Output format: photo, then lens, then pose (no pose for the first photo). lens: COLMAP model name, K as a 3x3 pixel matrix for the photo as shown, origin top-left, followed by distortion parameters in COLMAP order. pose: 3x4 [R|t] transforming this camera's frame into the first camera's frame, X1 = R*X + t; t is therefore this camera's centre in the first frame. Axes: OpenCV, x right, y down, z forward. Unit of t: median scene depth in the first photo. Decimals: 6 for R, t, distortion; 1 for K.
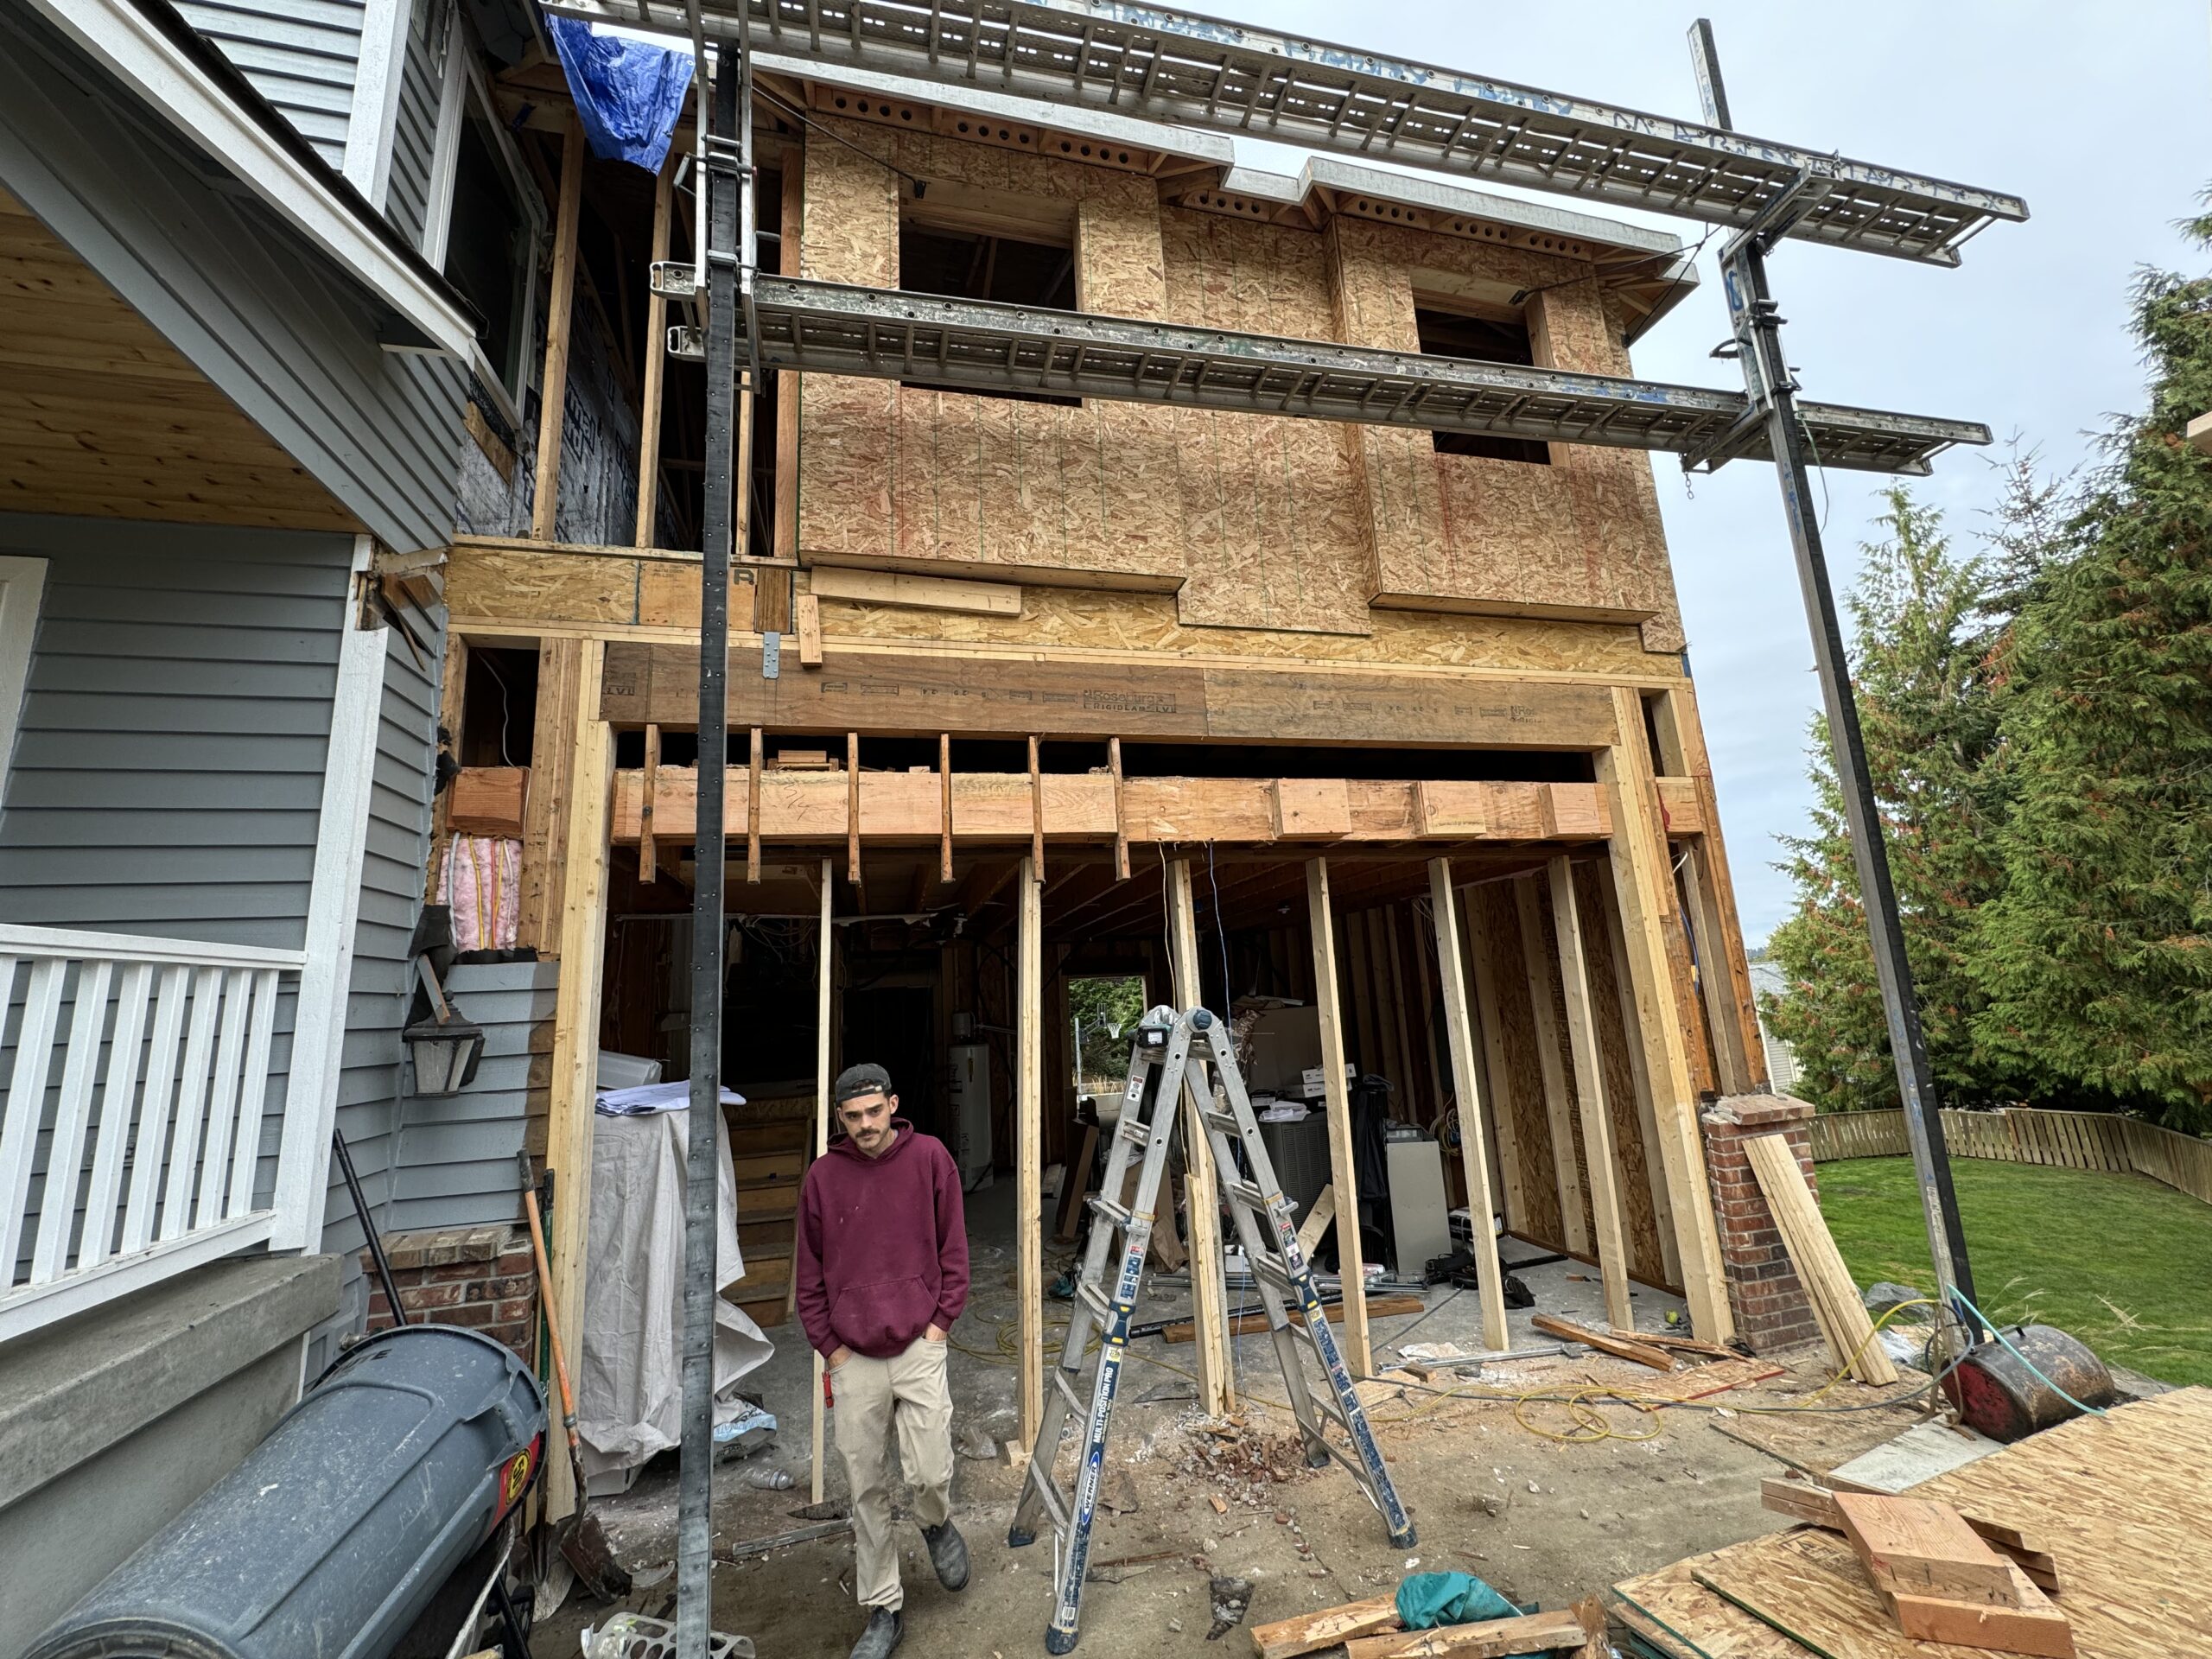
lens RADIAL K [[880.6, 0, 1106.6], [0, 880.6, 834.1], [0, 0, 1]] dist [-0.001844, 0.000259]
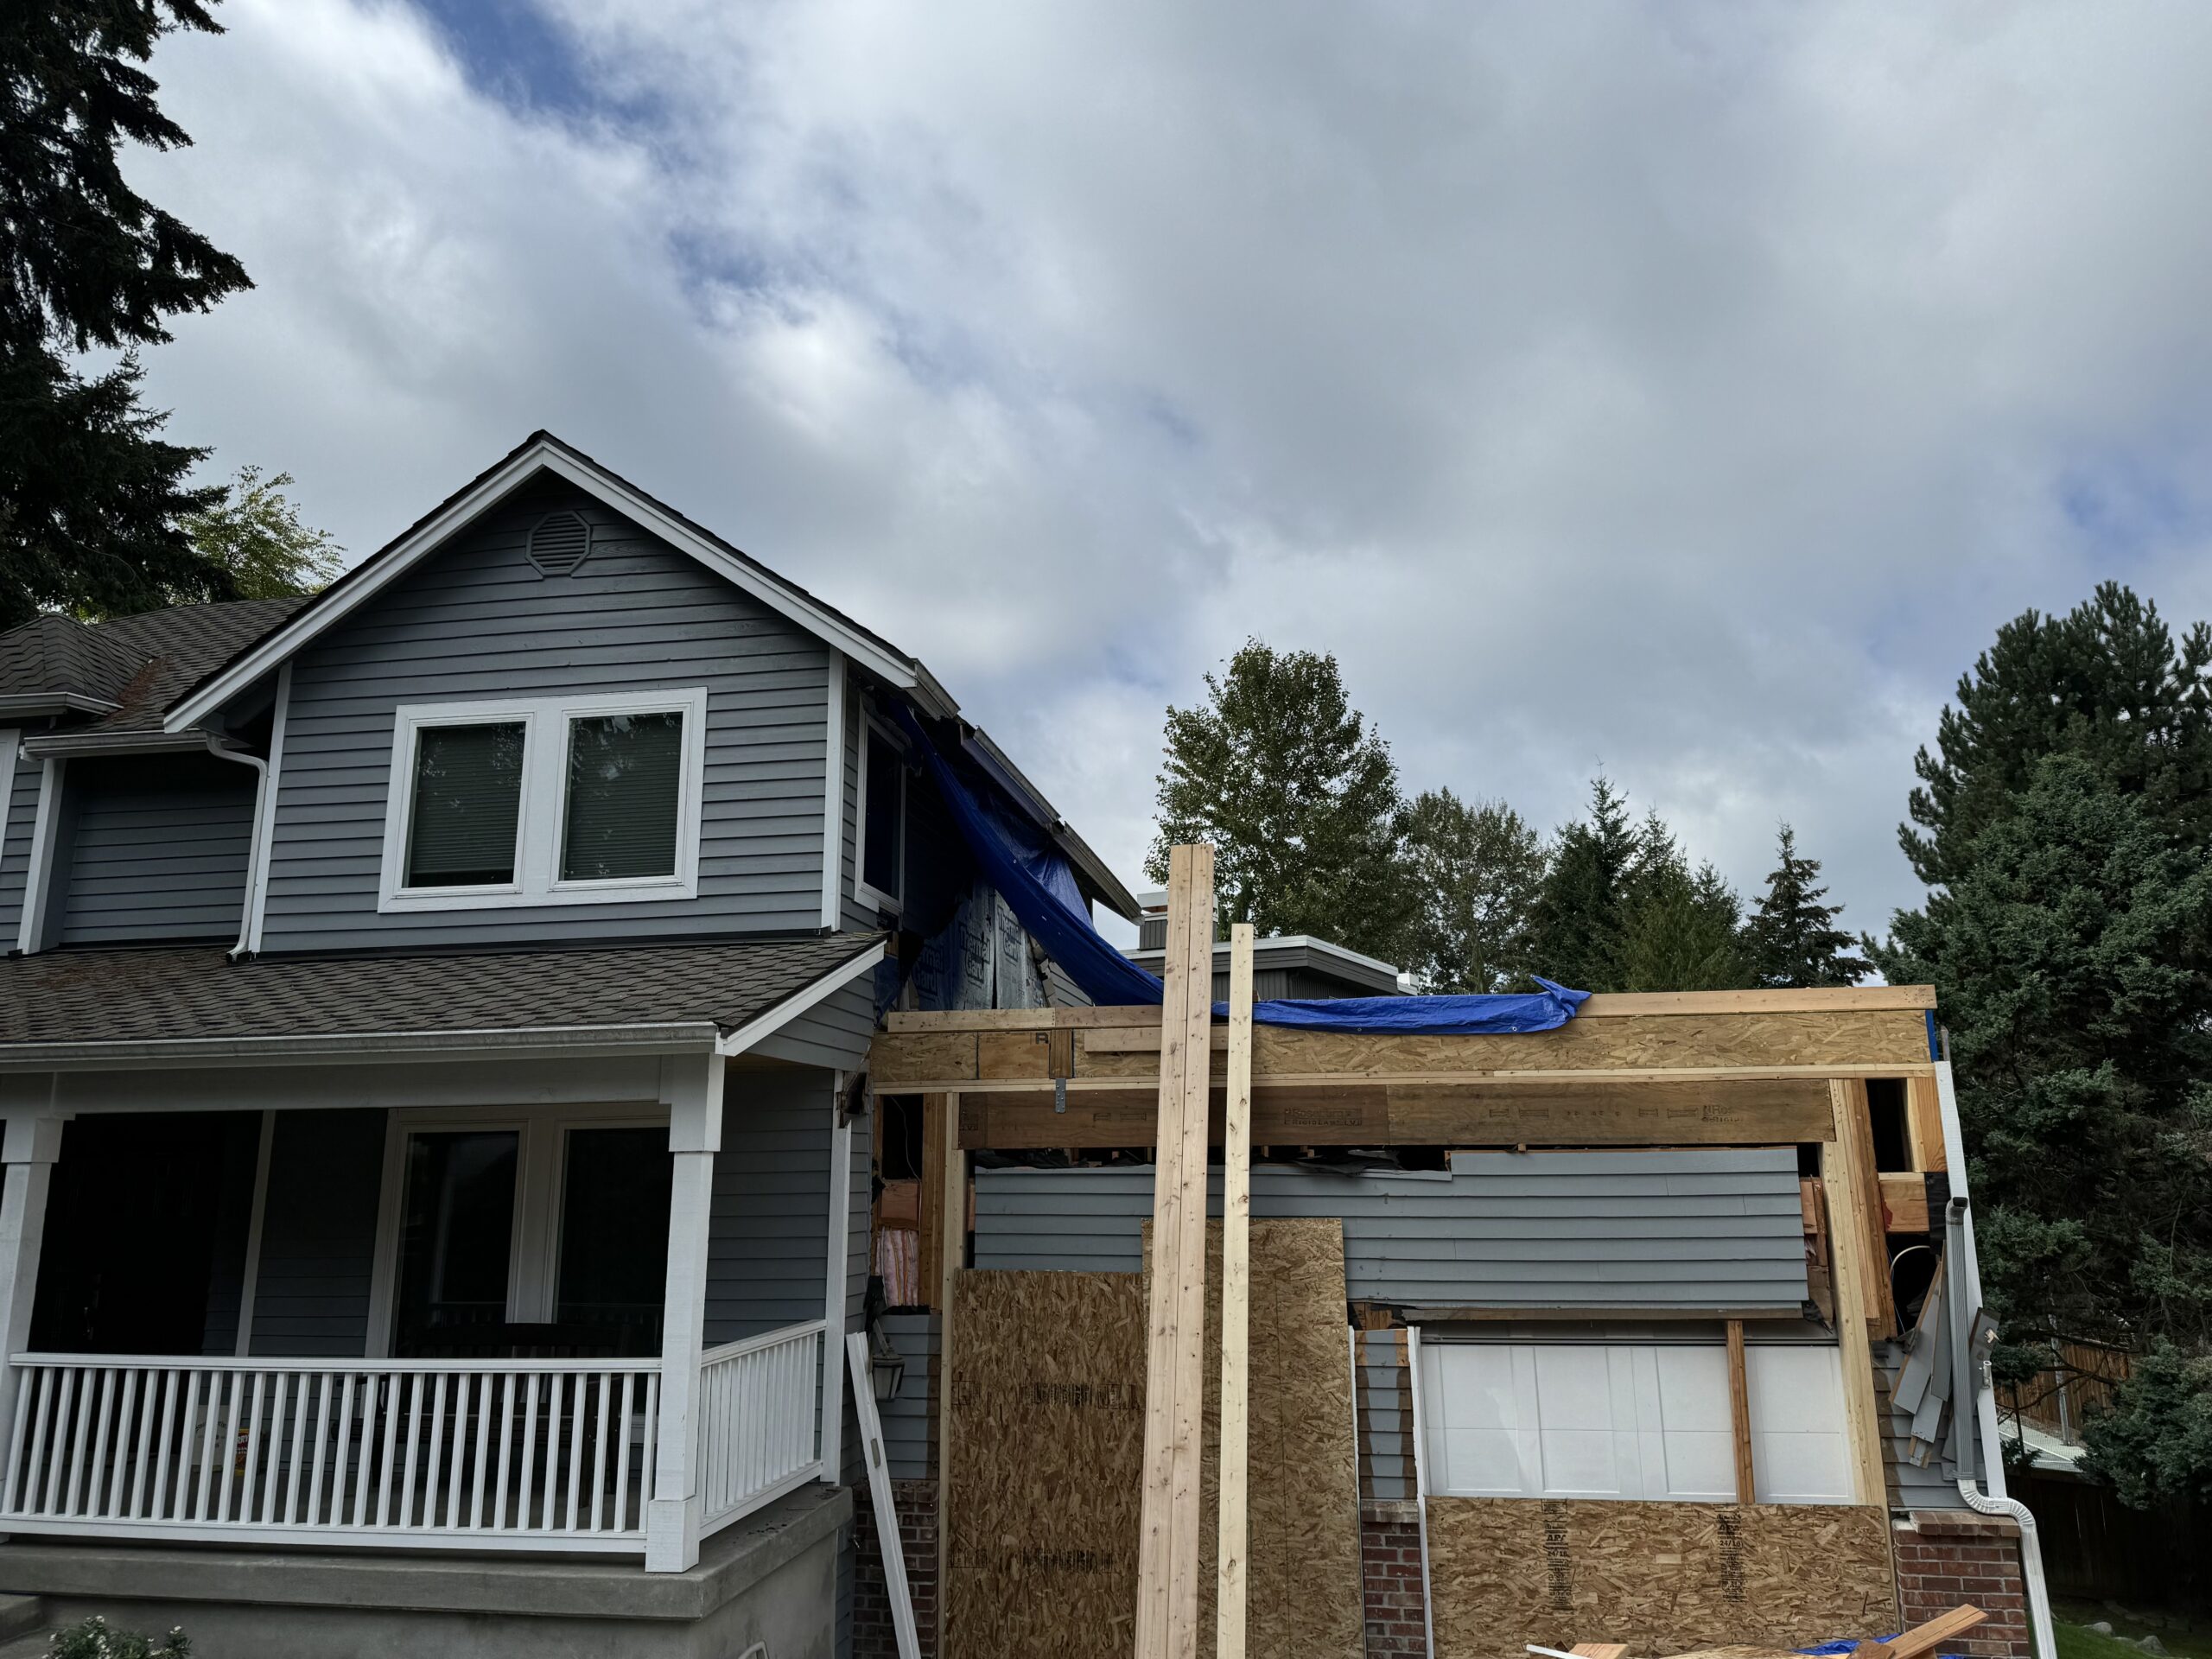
lens RADIAL K [[1567.0, 0, 1099.4], [0, 1567.0, 828.6], [0, 0, 1]] dist [0.081718, -0.104662]
pose [[0.908805, -0.047990, -0.414452, 0.775607], [0.038816, 0.998780, -0.030535, -0.572452], [0.415412, 0.011663, 0.909559, -1.338170]]
